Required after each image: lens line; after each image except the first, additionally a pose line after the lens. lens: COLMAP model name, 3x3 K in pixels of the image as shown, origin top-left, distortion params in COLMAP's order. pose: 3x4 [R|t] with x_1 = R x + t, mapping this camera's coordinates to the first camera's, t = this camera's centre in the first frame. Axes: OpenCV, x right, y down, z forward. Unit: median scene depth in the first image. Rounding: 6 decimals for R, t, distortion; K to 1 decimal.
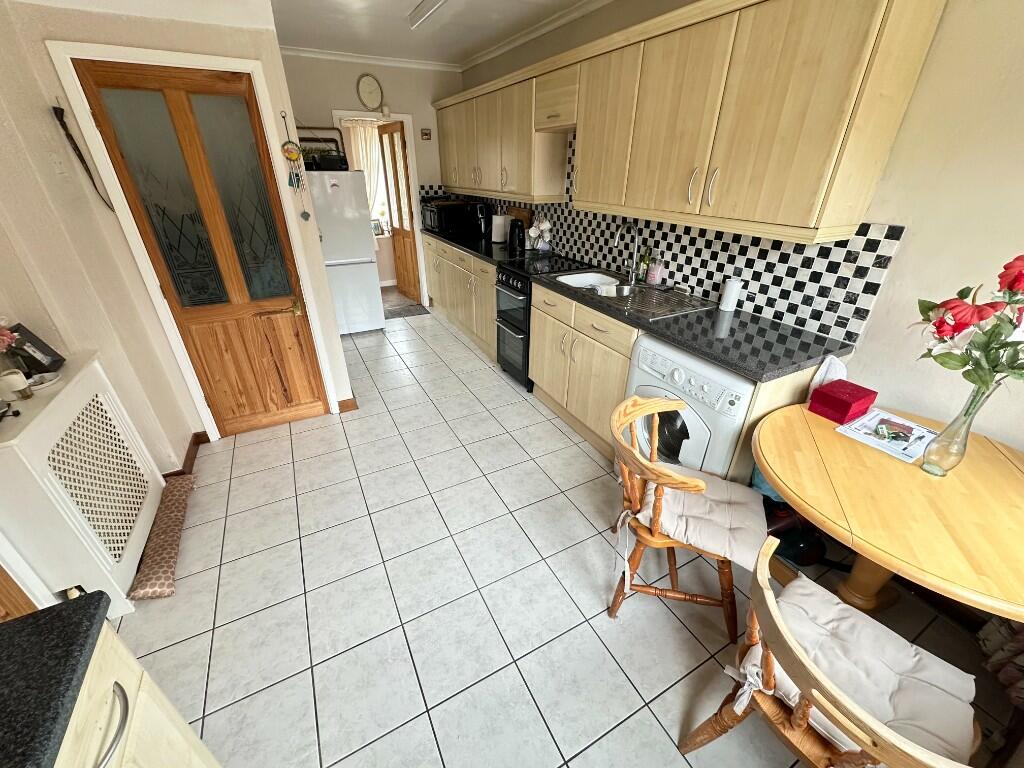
lens RADIAL K [[408.8, 0, 511.7], [0, 408.8, 386.8], [0, 0, 1]] dist [-0.000226, -0.000218]
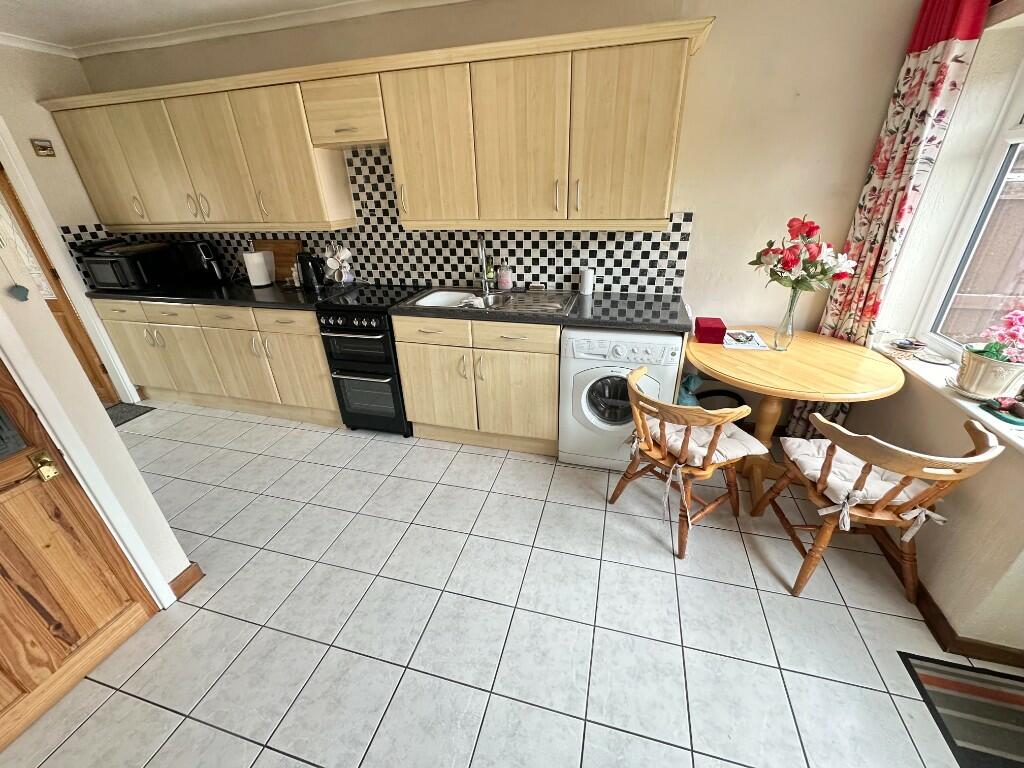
lens RADIAL K [[408.8, 0, 511.7], [0, 408.8, 386.8], [0, 0, 1]] dist [-0.000226, -0.000218]
pose [[0.684097, -0.349229, 0.640351, -0.440083], [0.375235, 0.921344, 0.101605, -0.122696], [-0.625468, 0.170774, 0.761332, 0.225879]]
